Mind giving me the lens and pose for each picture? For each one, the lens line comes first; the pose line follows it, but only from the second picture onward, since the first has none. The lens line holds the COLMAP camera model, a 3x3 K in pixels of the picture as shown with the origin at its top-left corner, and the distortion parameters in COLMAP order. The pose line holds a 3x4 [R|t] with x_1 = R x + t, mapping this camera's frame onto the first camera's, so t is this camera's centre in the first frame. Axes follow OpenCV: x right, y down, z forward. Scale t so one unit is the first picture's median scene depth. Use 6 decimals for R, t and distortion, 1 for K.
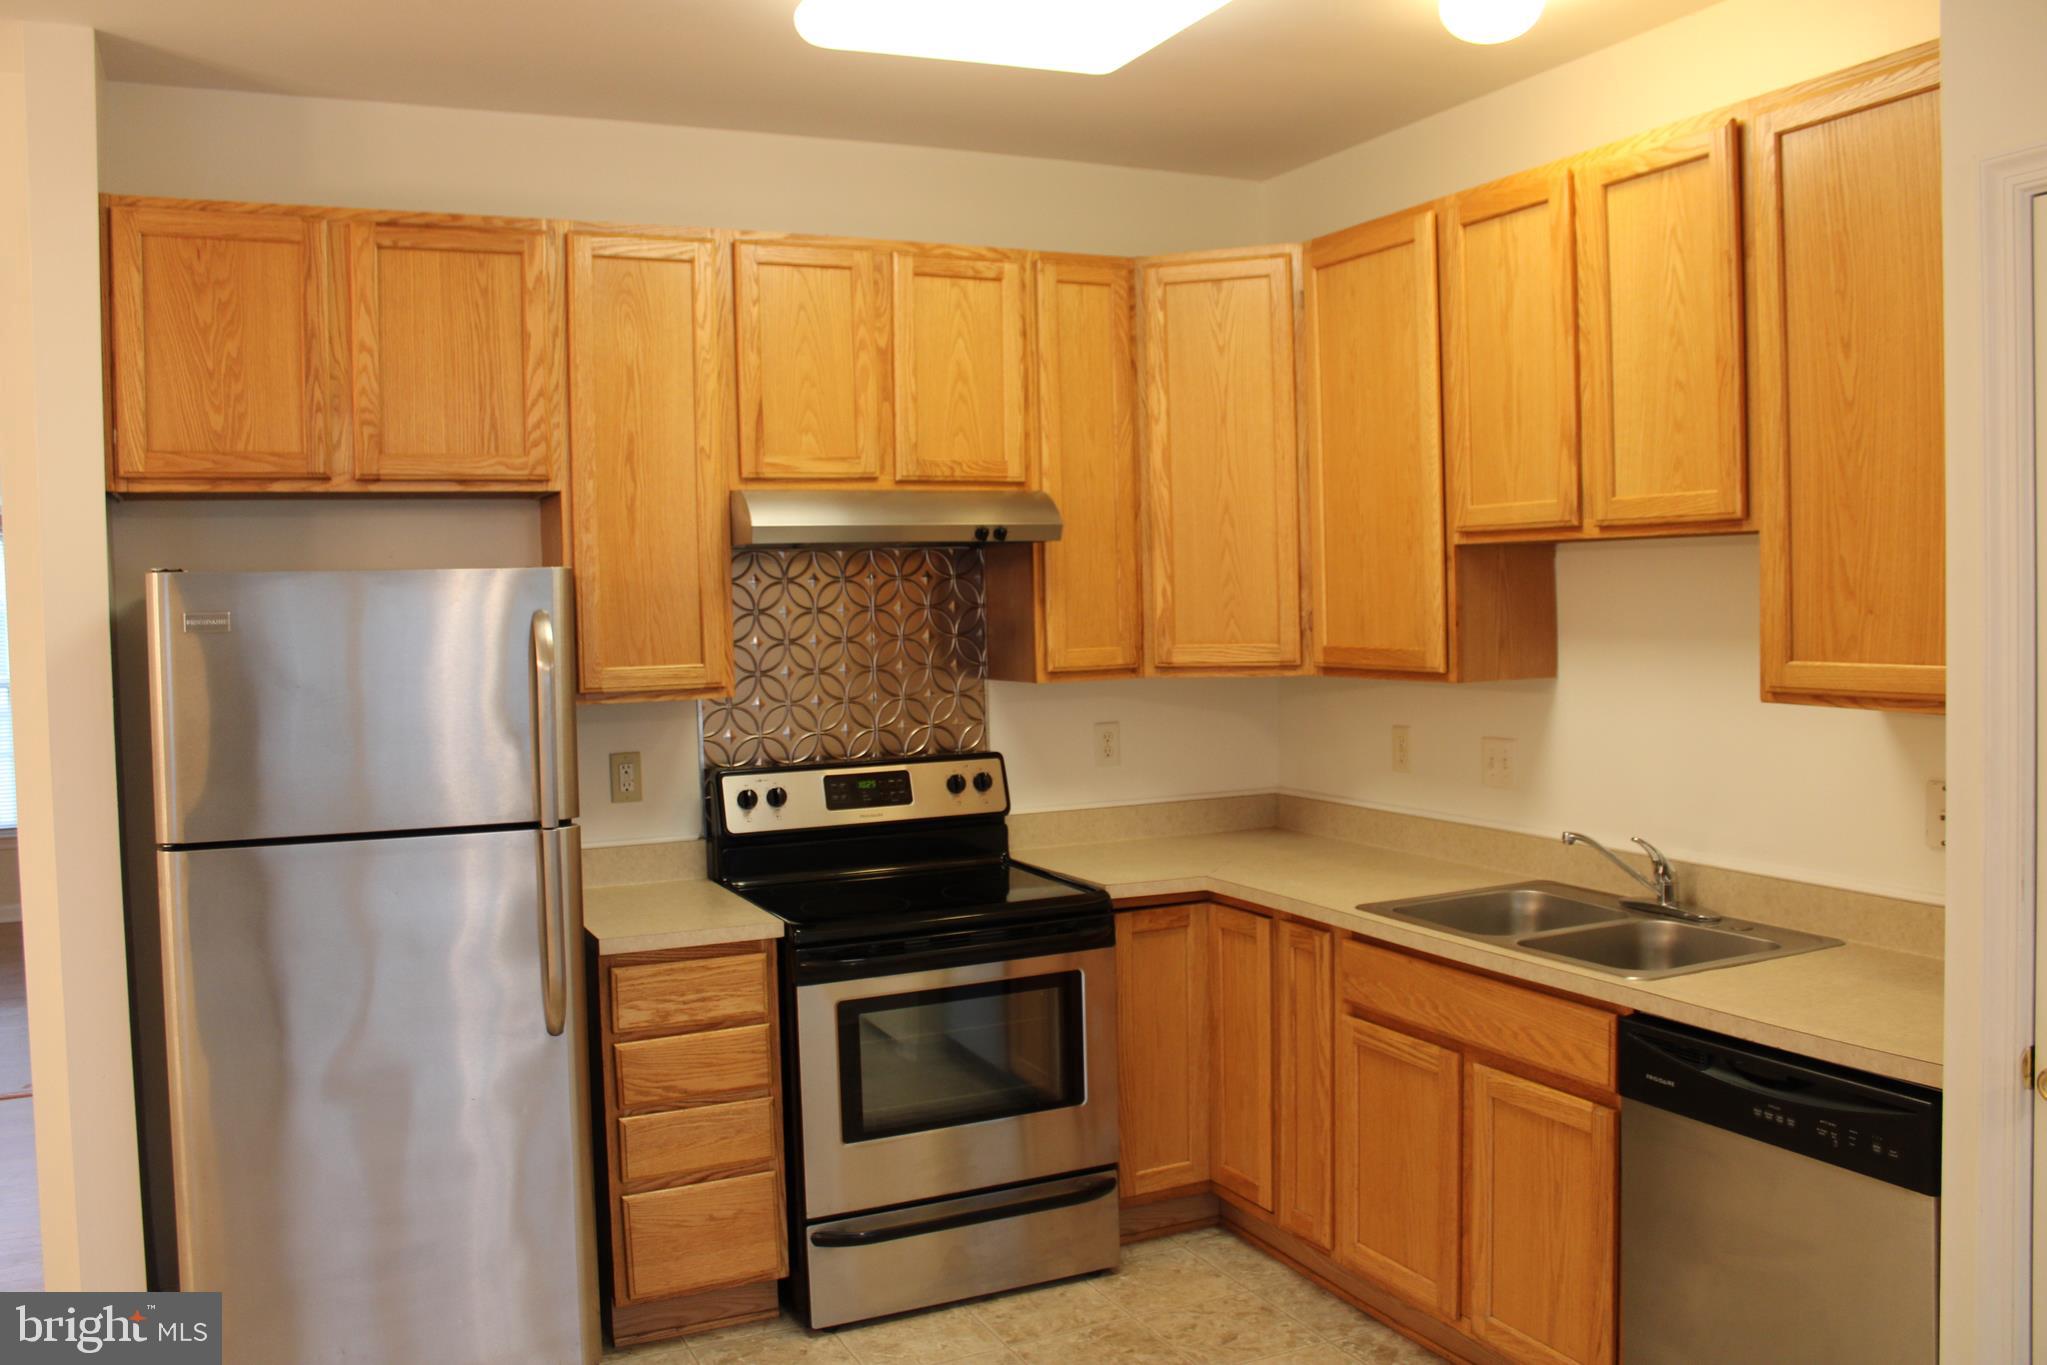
lens RADIAL K [[1685.5, 0, 1022.3], [0, 1685.5, 682.4], [0, 0, 1]] dist [-0.165782, 0.144074]
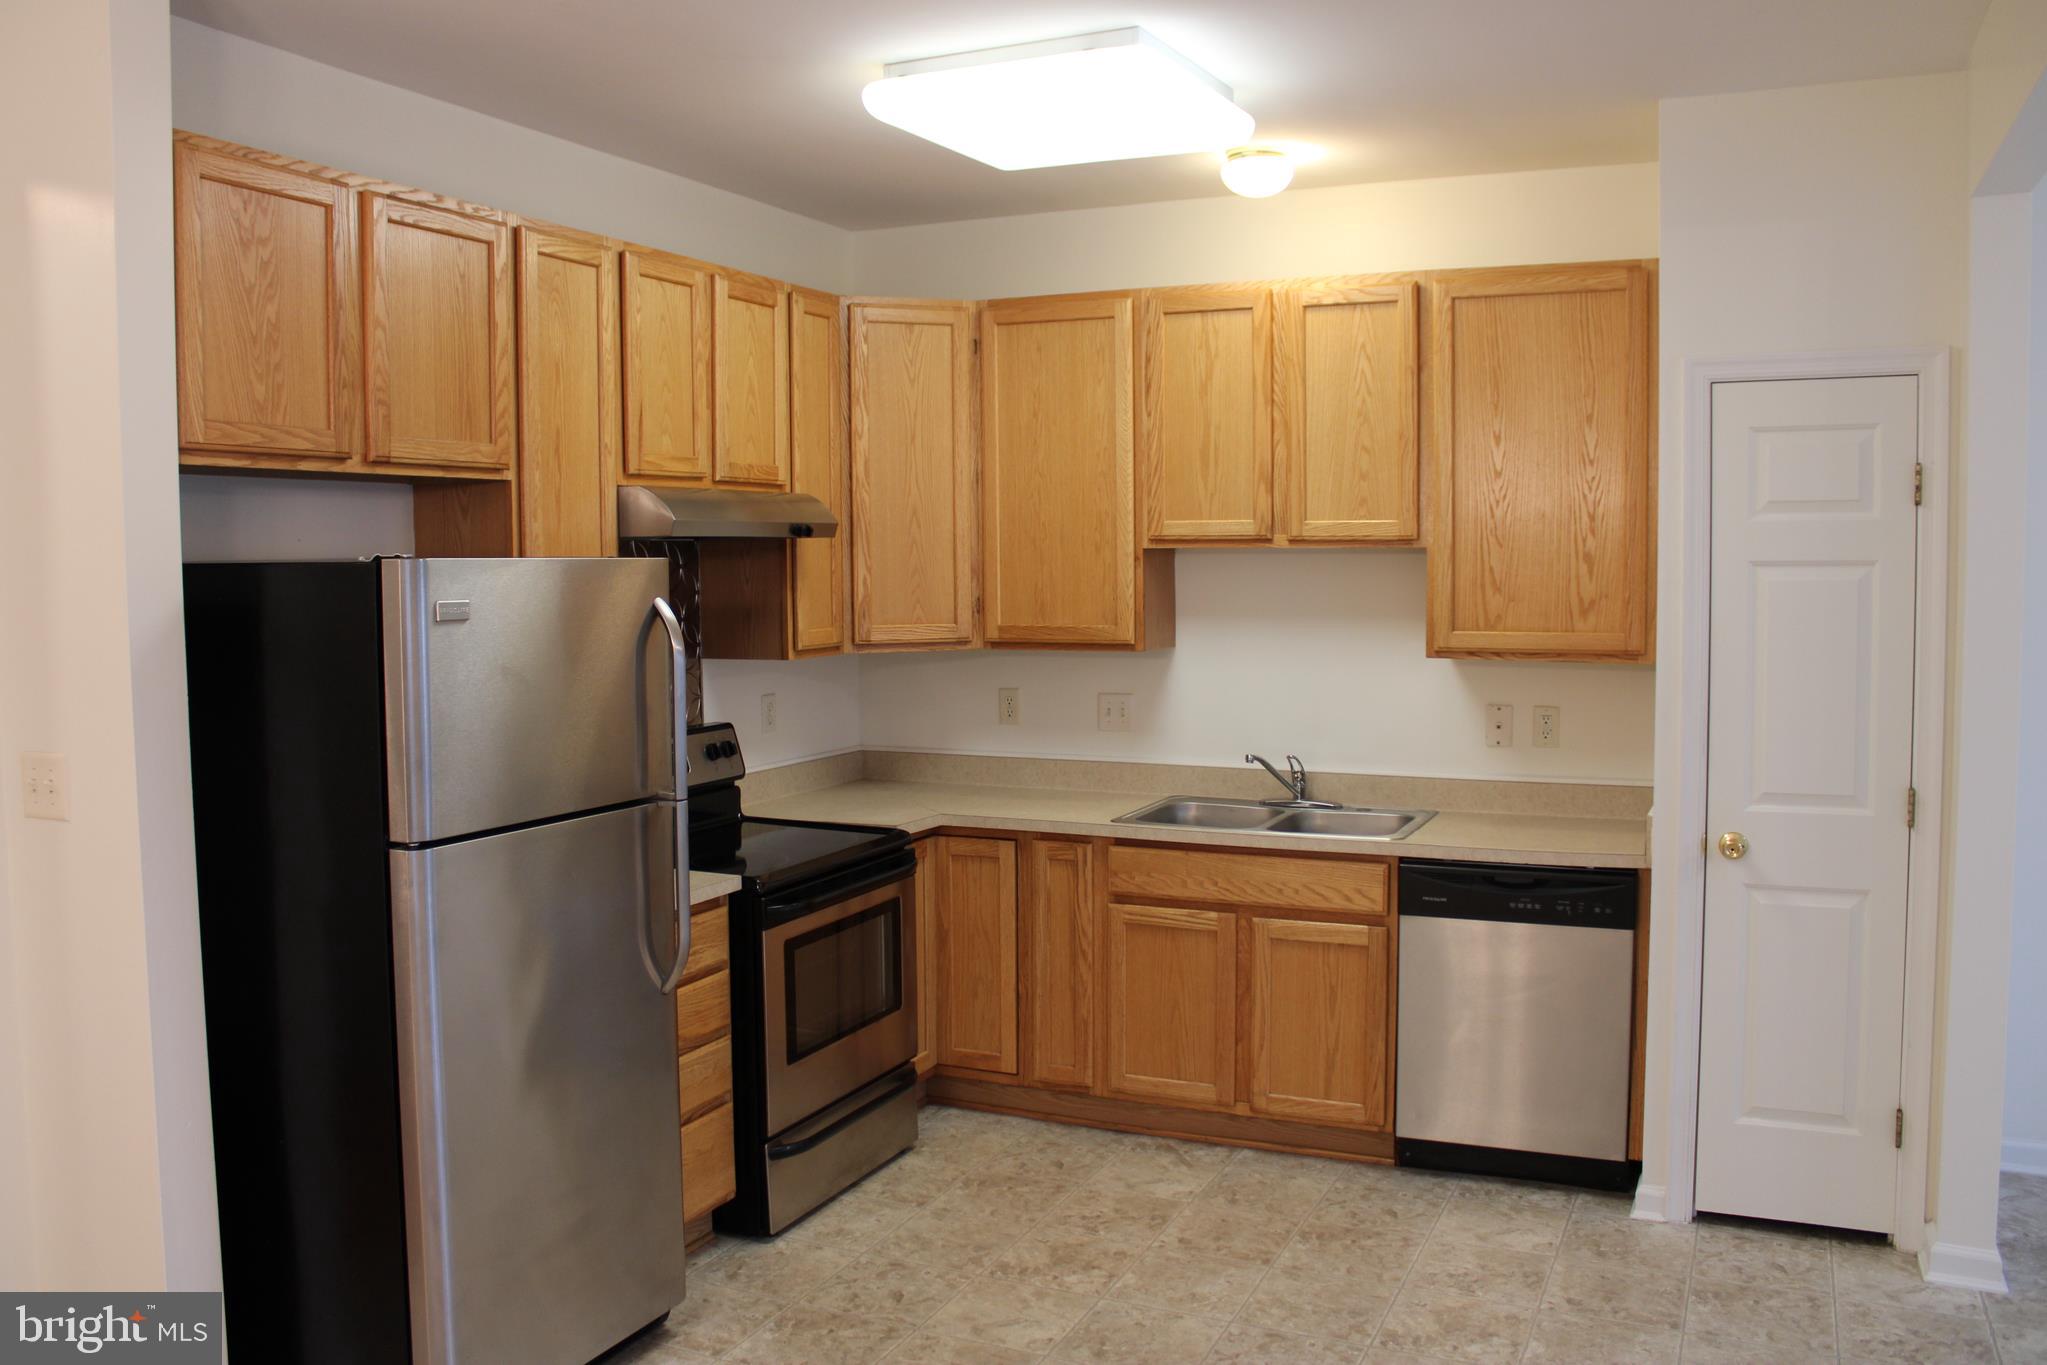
lens RADIAL K [[1685.5, 0, 1022.3], [0, 1685.5, 682.4], [0, 0, 1]] dist [-0.165782, 0.144074]
pose [[0.768875, -0.031189, 0.638639, -0.696586], [0.022934, 0.999512, 0.021201, -0.005789], [-0.638988, -0.001654, 0.769215, 0.018164]]
